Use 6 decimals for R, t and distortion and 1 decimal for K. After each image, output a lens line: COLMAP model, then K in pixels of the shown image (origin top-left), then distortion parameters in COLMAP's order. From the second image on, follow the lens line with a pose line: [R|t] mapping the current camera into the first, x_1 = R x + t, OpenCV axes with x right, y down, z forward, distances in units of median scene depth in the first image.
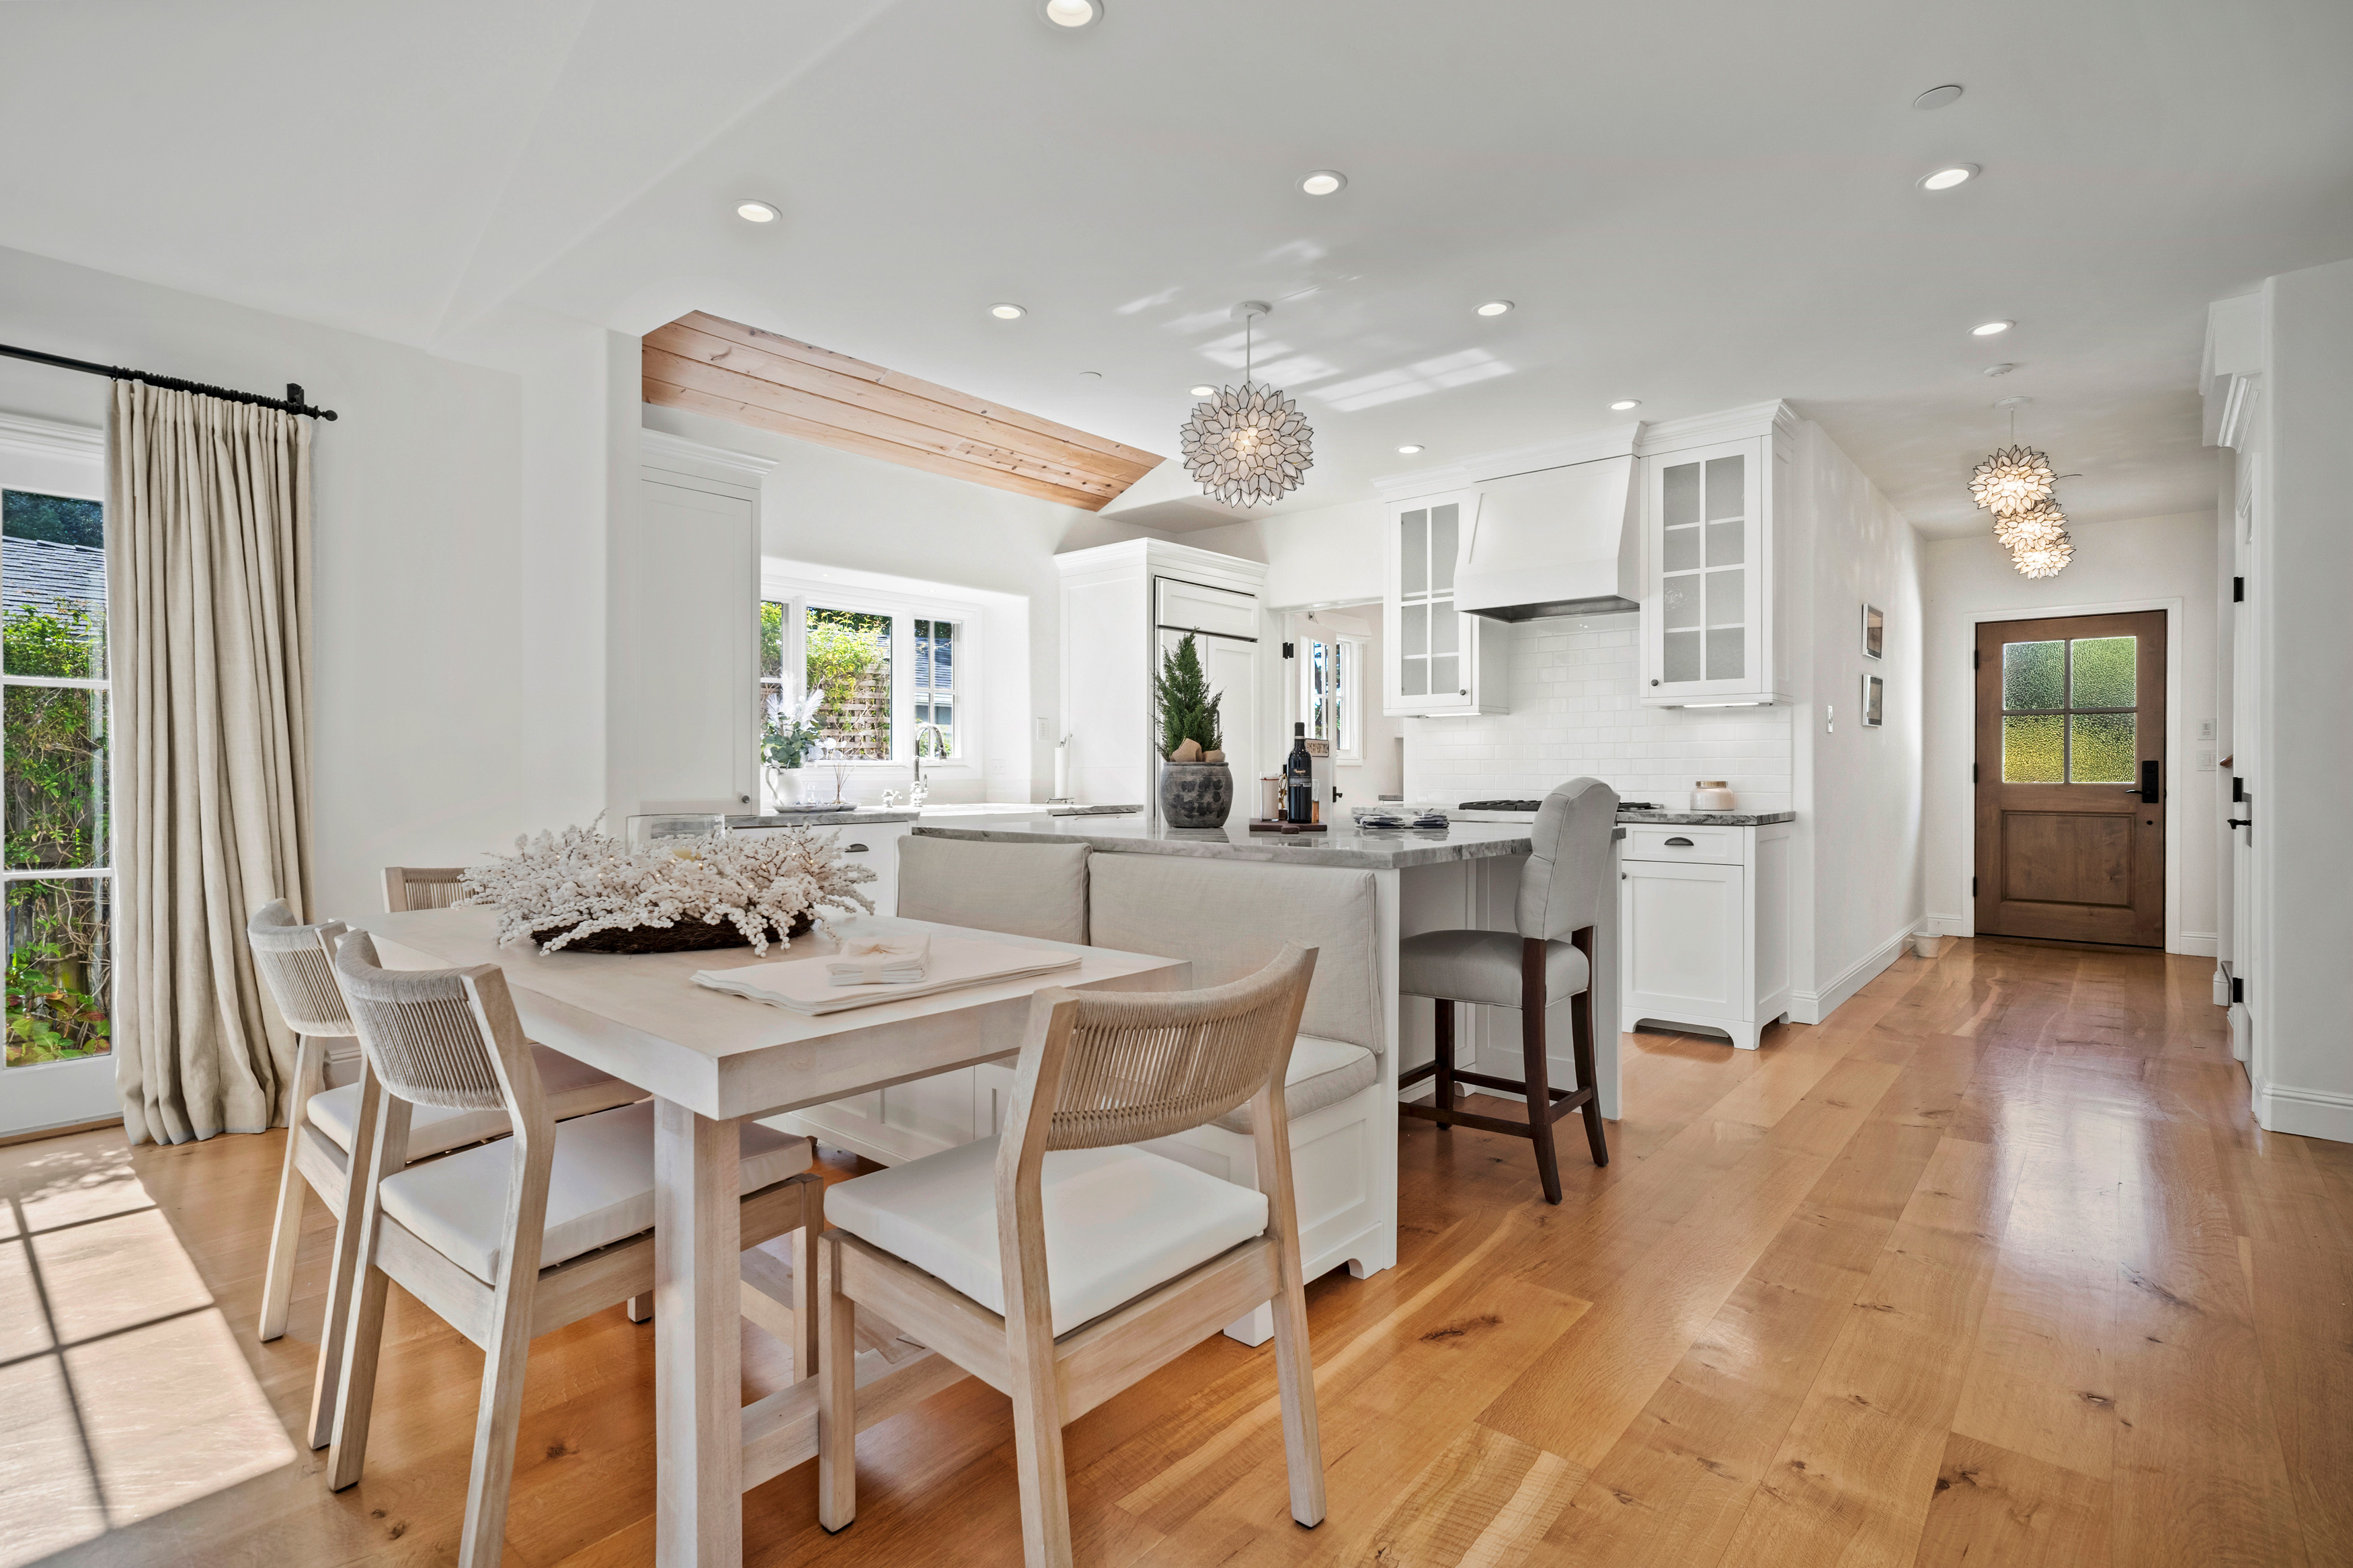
lens RADIAL K [[1108.9, 0, 1176.8], [0, 1108.9, 779.0], [0, 0, 1]] dist [-0.002600, -0.000193]
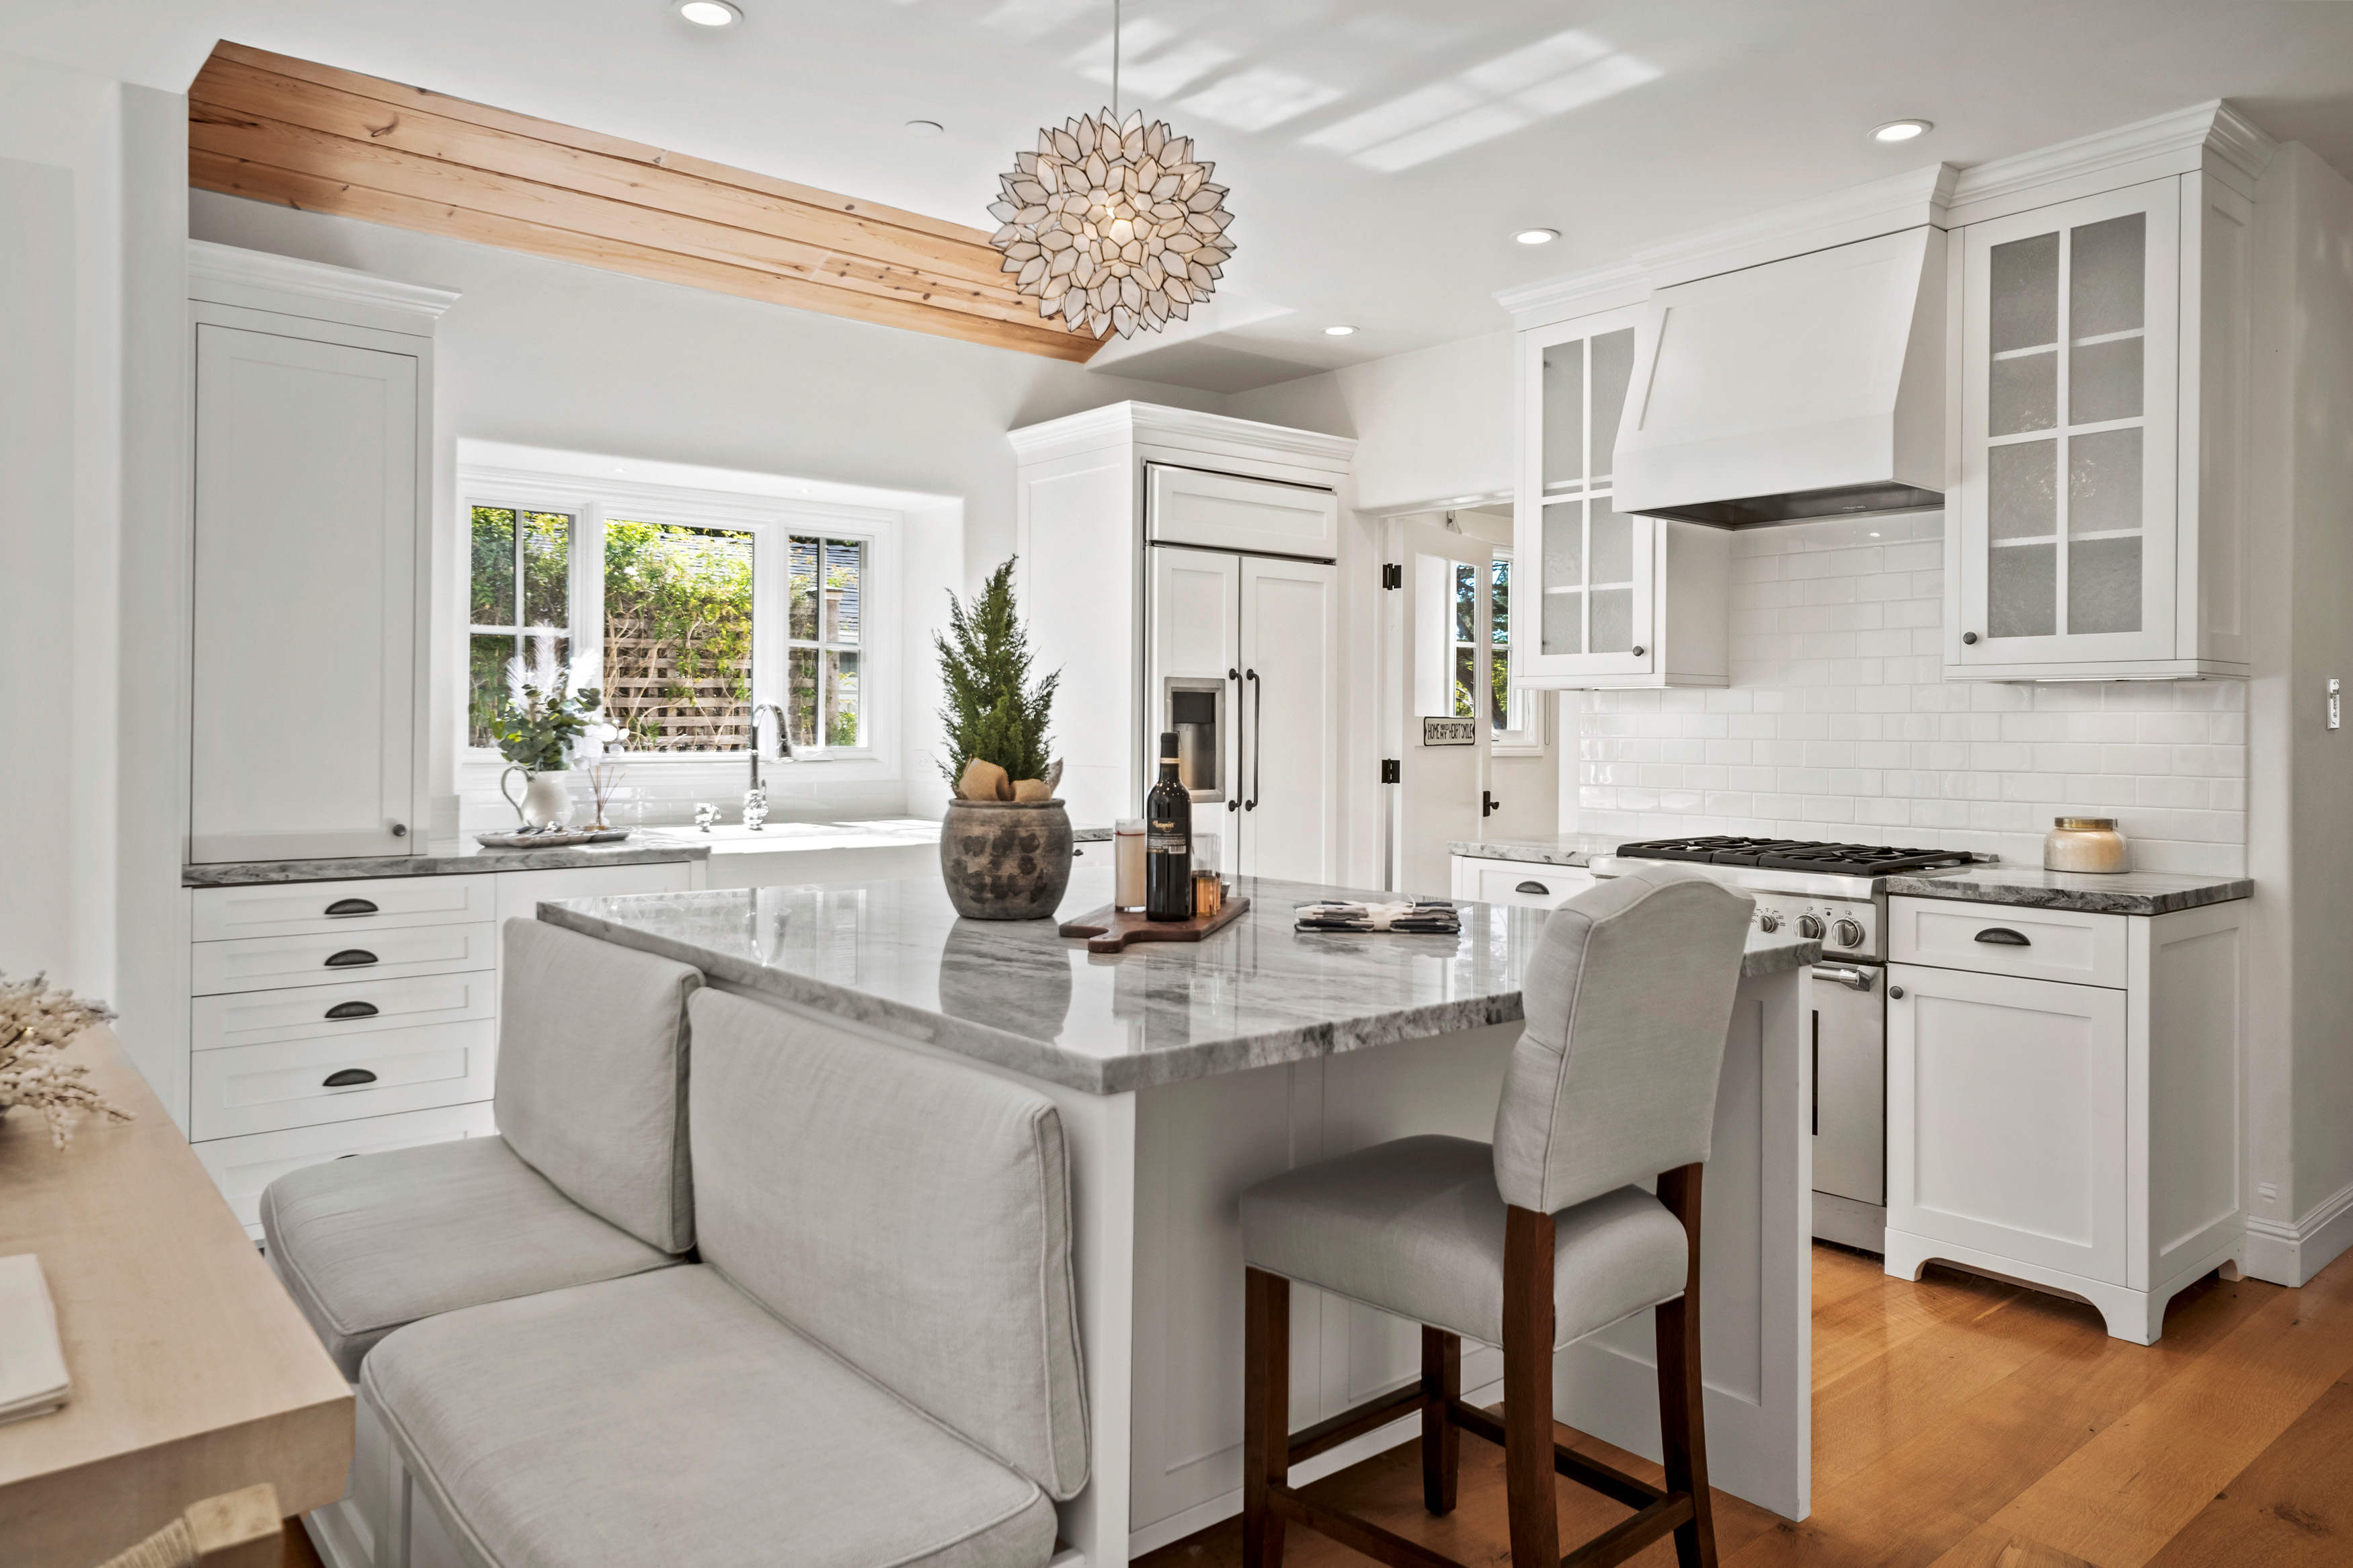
lens RADIAL K [[1515.2, 0, 1178.1], [0, 1515.2, 730.3], [0, 0, 1]] dist [0.004707, 0.011763]
pose [[0.987266, 0.008494, -0.158854, 0.166765], [-0.009180, 0.999951, -0.003586, -0.035698], [0.158816, 0.004999, 0.987296, 0.198584]]
